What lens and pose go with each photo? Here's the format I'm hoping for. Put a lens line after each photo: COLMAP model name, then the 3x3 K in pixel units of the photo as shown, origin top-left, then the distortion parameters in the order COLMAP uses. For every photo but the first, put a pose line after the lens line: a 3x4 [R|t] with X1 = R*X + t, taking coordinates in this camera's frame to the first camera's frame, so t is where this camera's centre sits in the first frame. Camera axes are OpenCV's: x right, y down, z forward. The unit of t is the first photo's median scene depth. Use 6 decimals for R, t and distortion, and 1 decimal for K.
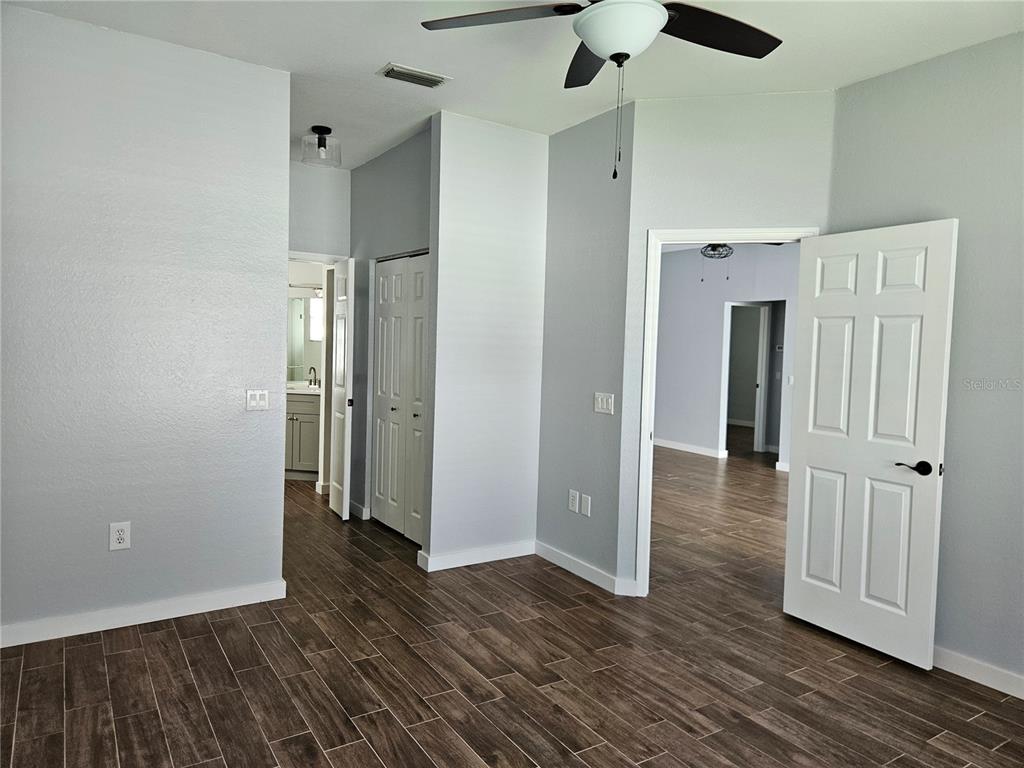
lens RADIAL K [[686.8, 0, 505.9], [0, 686.8, 378.5], [0, 0, 1]] dist [0.048157, -0.003238]
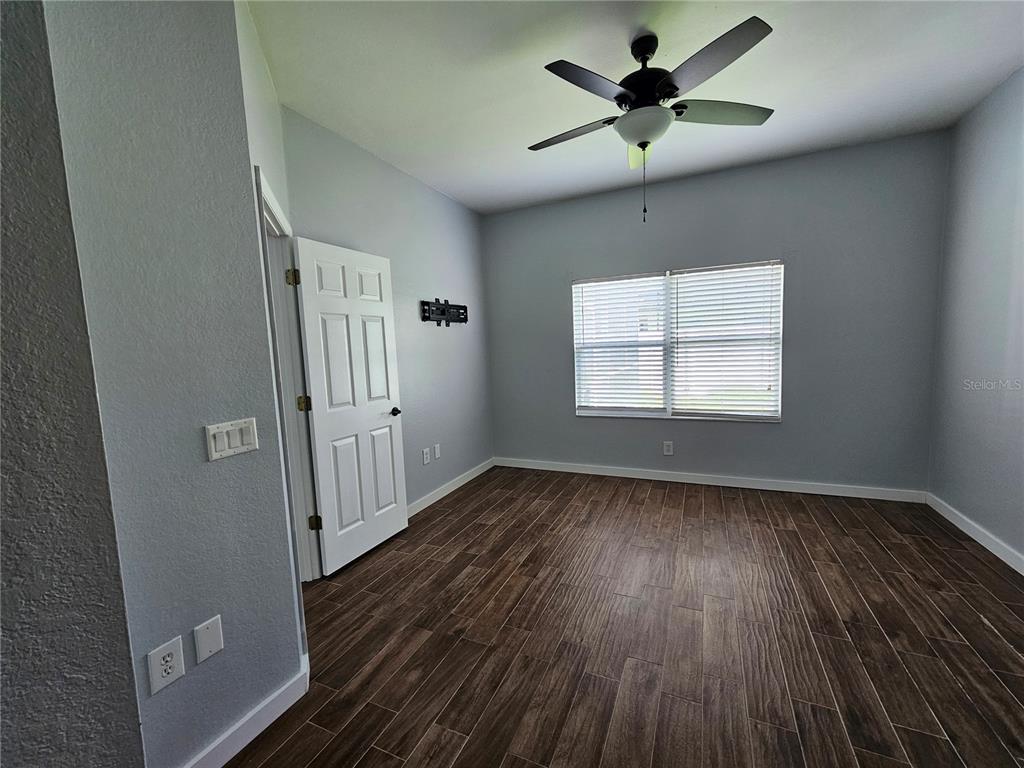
lens RADIAL K [[419.9, 0, 515.7], [0, 419.9, 385.2], [0, 0, 1]] dist [0.002592, 0.000180]
pose [[-0.548566, -0.087445, 0.831522, -0.358612], [0.067166, 0.986693, 0.148073, -0.057462], [-0.833405, 0.137078, -0.535393, 1.252515]]
